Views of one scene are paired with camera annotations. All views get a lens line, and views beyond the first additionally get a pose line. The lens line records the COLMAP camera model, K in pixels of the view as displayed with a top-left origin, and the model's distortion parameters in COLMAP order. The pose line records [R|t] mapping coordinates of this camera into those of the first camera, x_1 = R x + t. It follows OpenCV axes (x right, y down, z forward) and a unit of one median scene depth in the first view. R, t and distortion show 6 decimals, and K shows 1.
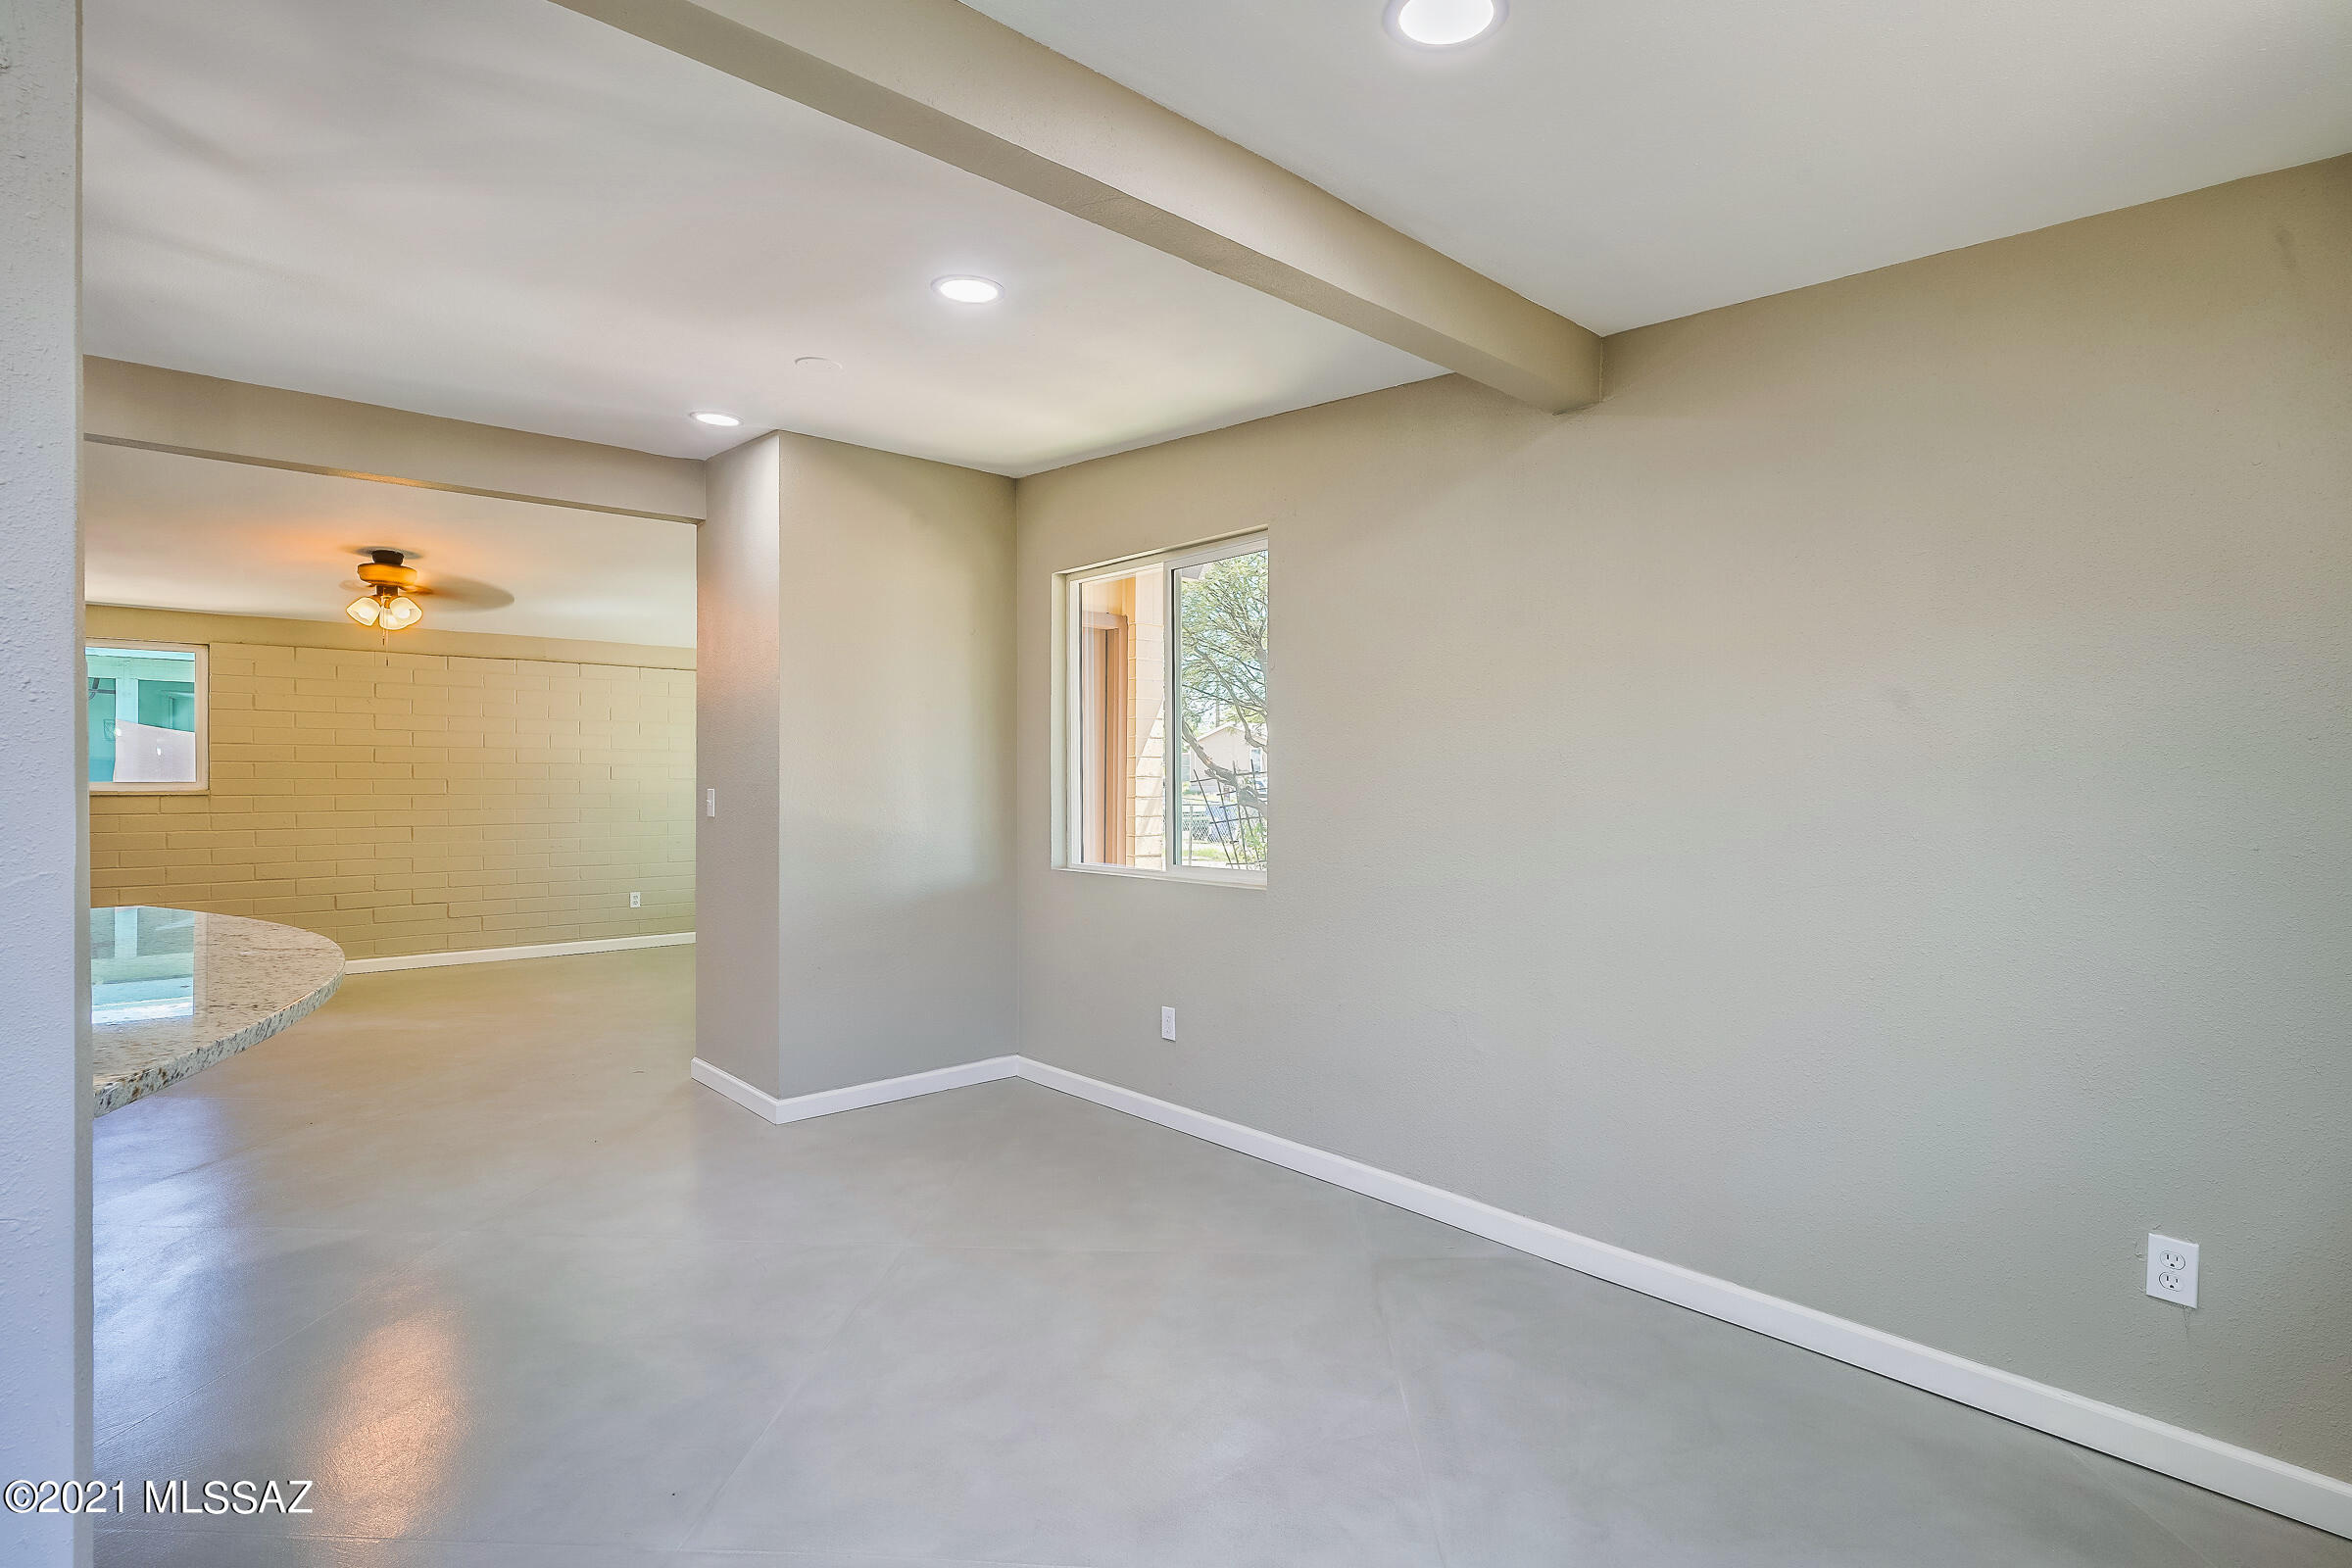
lens RADIAL K [[1142.9, 0, 1176.0], [0, 1142.9, 784.0], [0, 0, 1]] dist [0.001184, 0.000538]
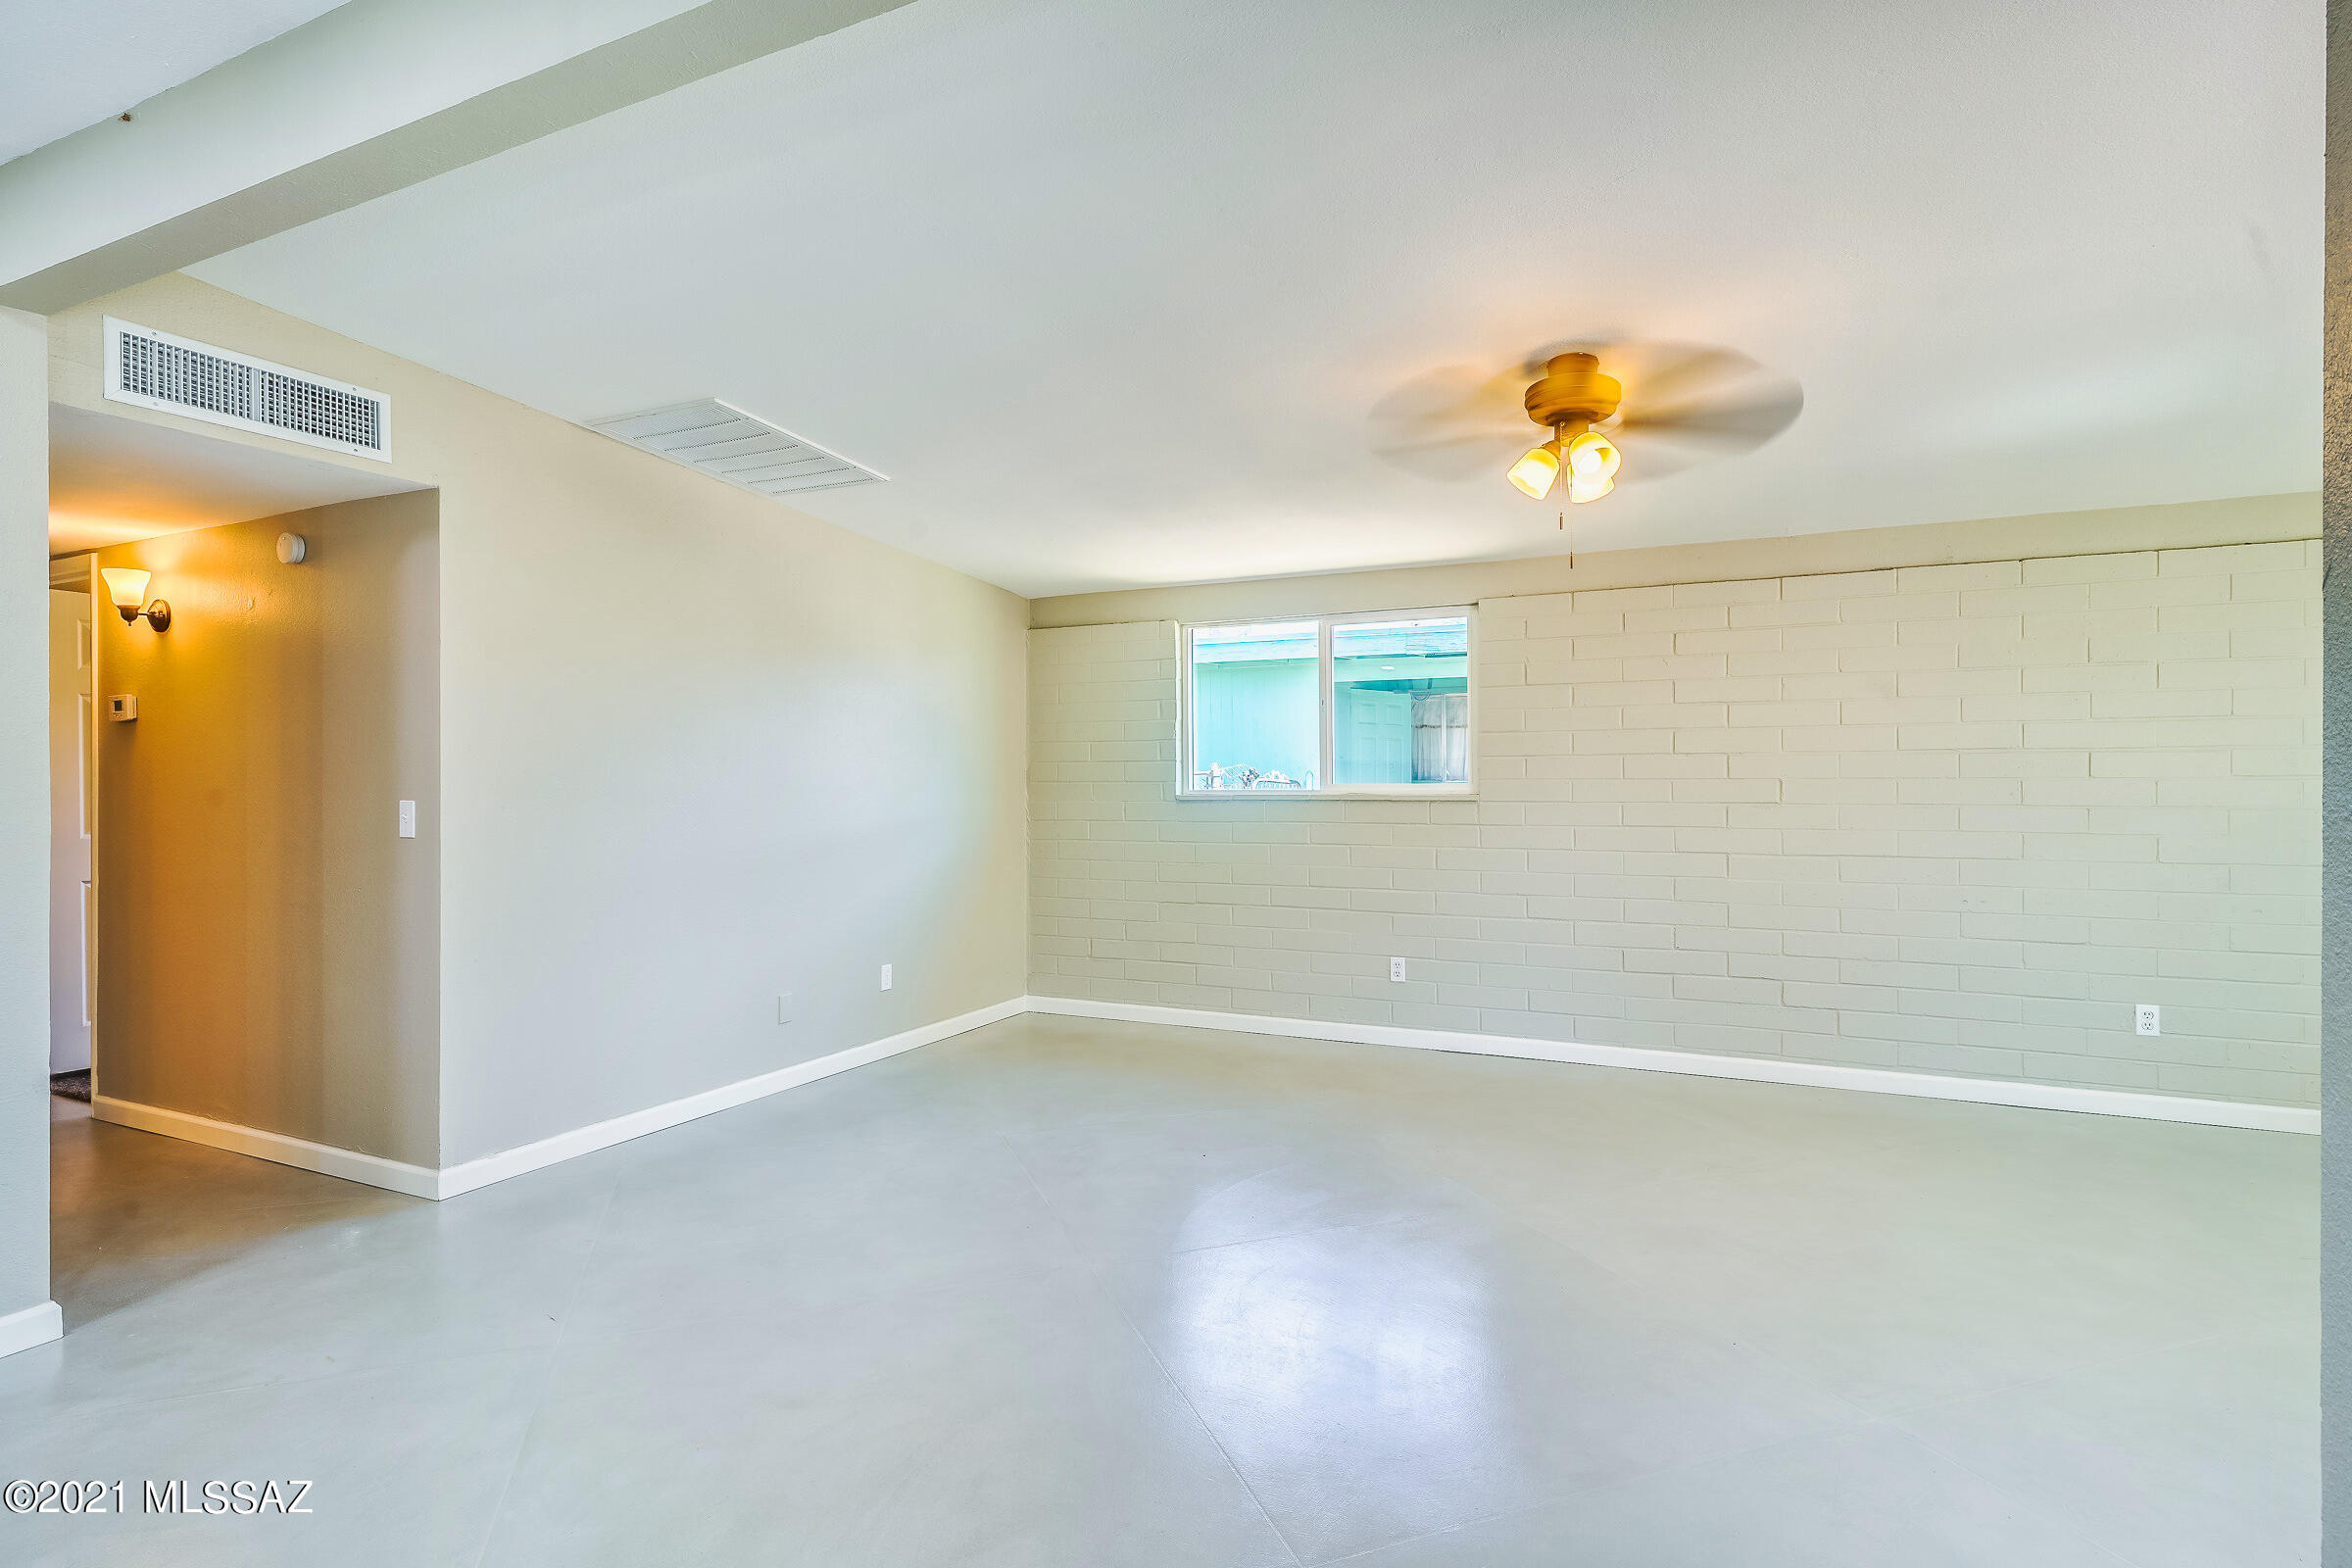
lens RADIAL K [[1142.9, 0, 1176.0], [0, 1142.9, 784.0], [0, 0, 1]] dist [0.001184, 0.000538]
pose [[0.376031, 0.002610, -0.926603, -0.221687], [0.001299, 0.999994, 0.003344, -0.004425], [0.926606, -0.002461, 0.376025, 0.532795]]
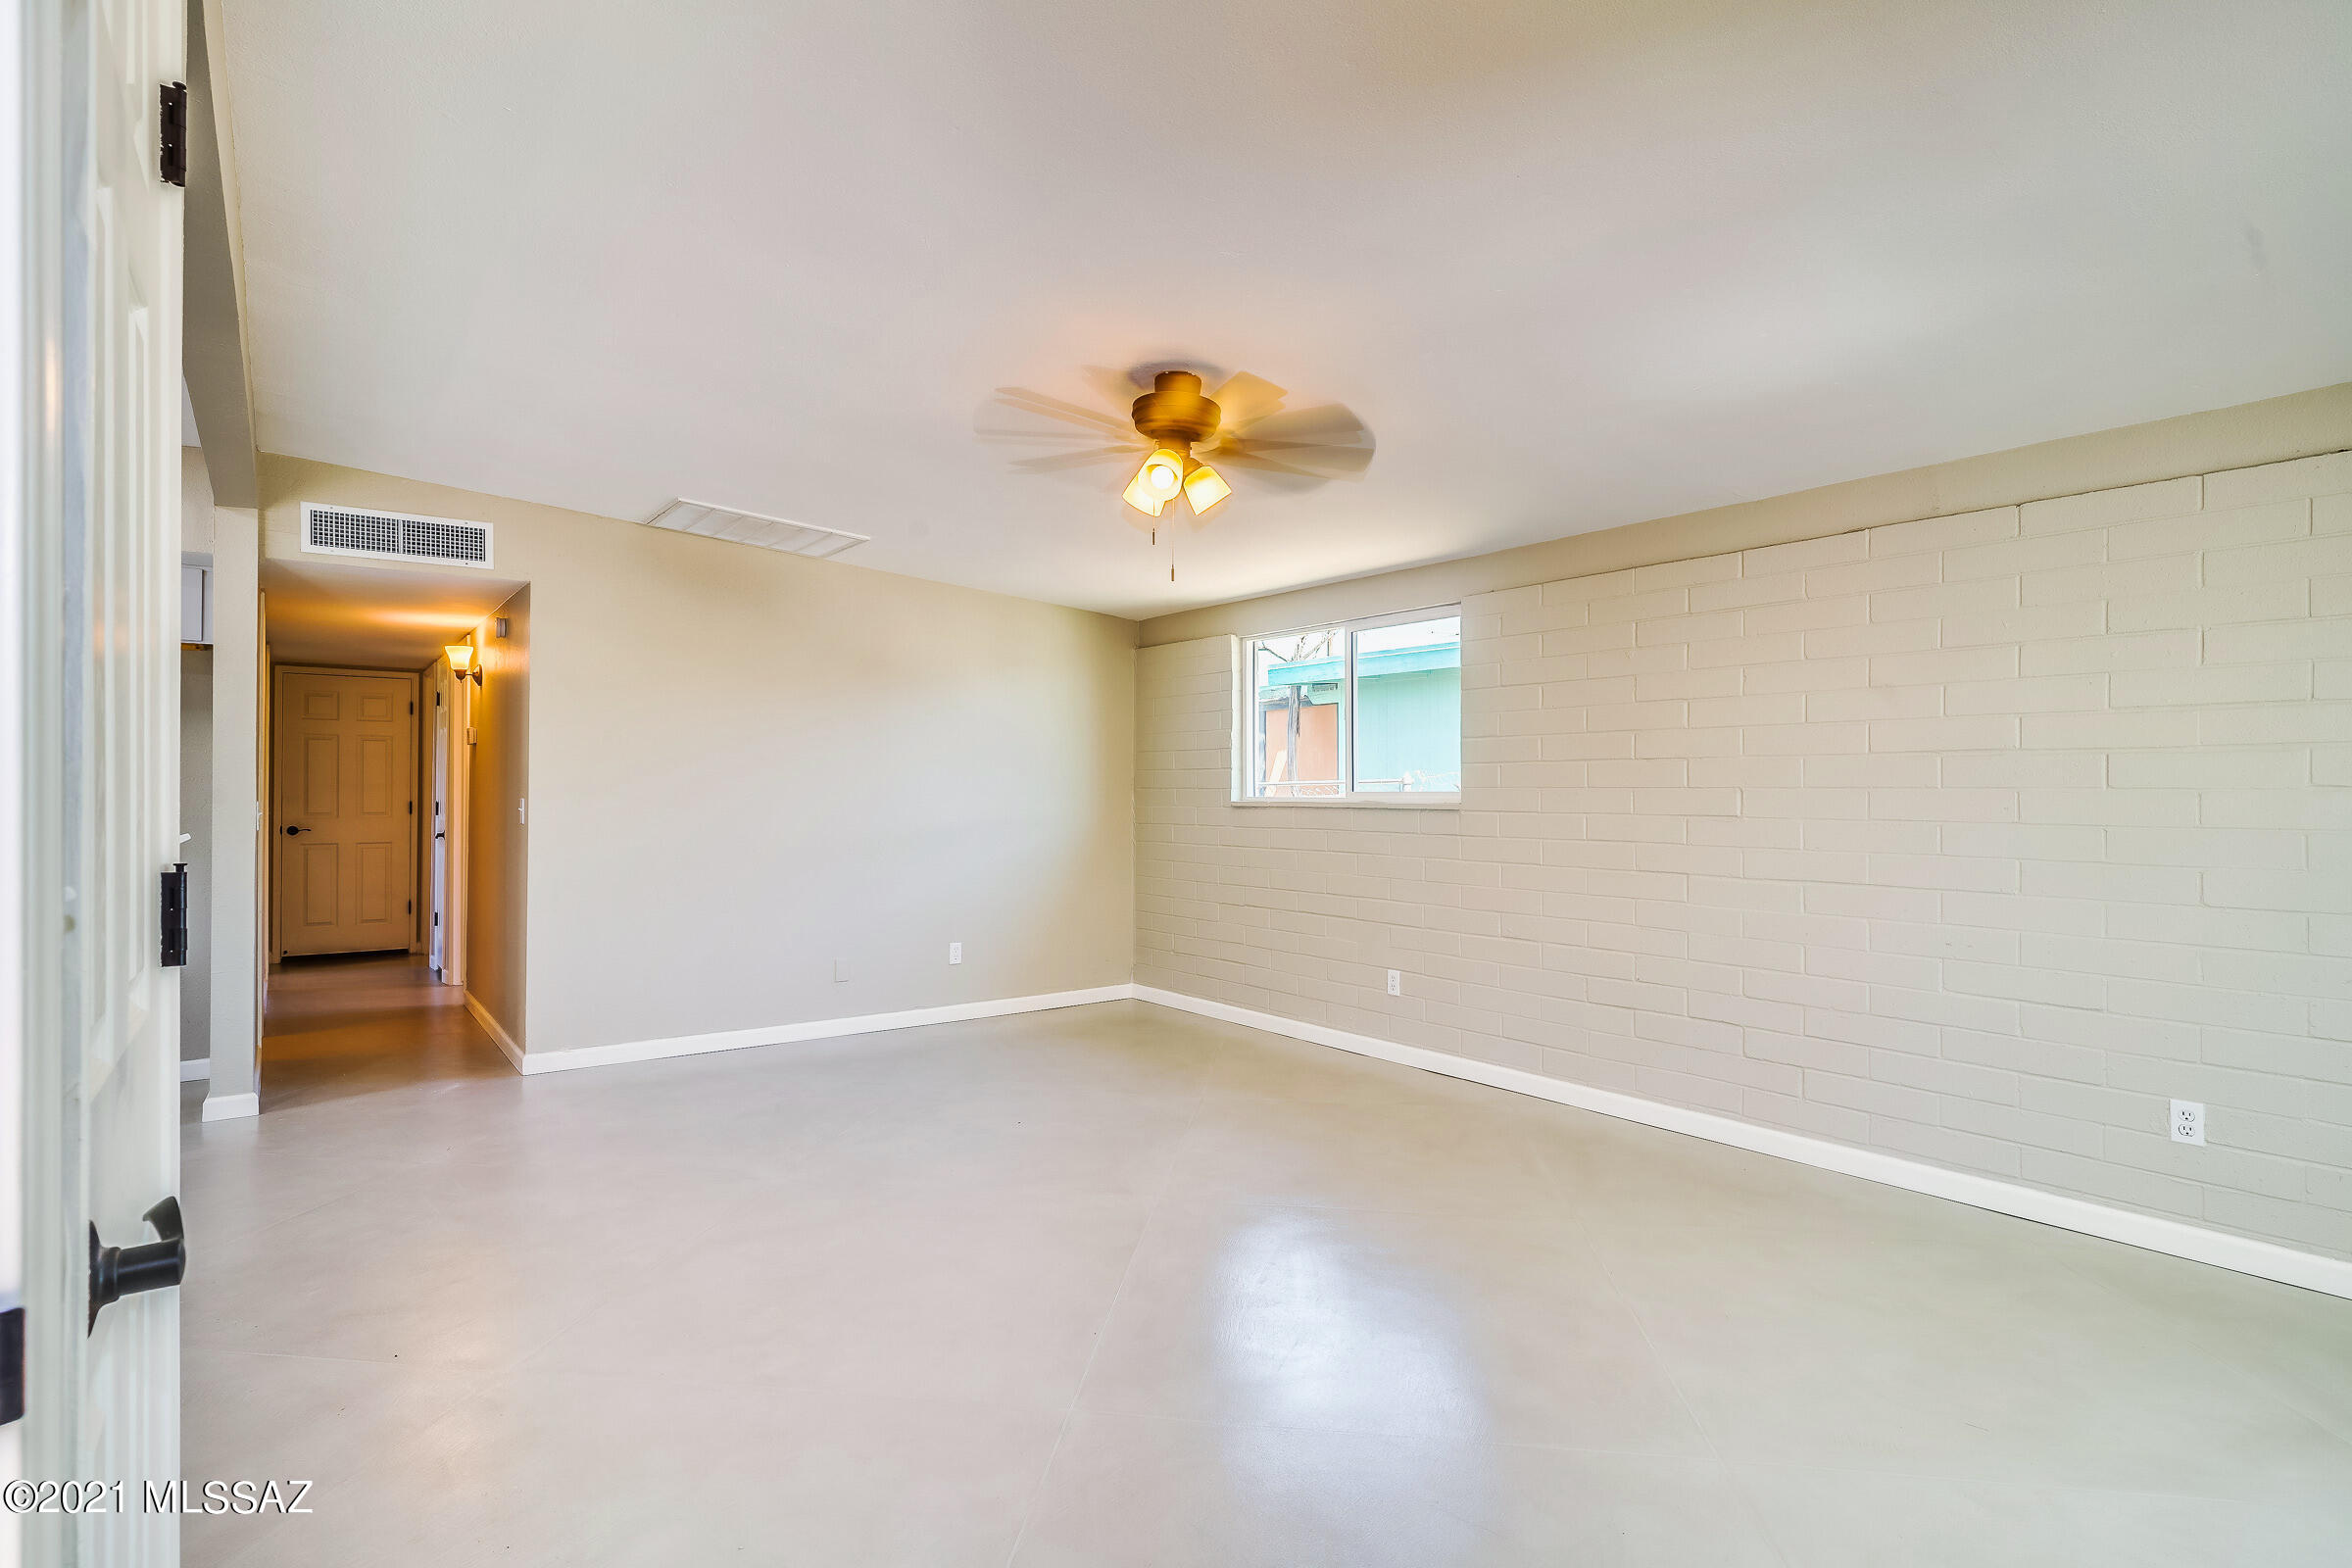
lens RADIAL K [[1142.9, 0, 1176.0], [0, 1142.9, 784.0], [0, 0, 1]] dist [0.001184, 0.000538]
pose [[-0.081591, -0.003123, -0.996661, -0.120331], [-0.003140, 0.999991, -0.002876, -0.004064], [0.996661, 0.002895, -0.081600, 0.883406]]
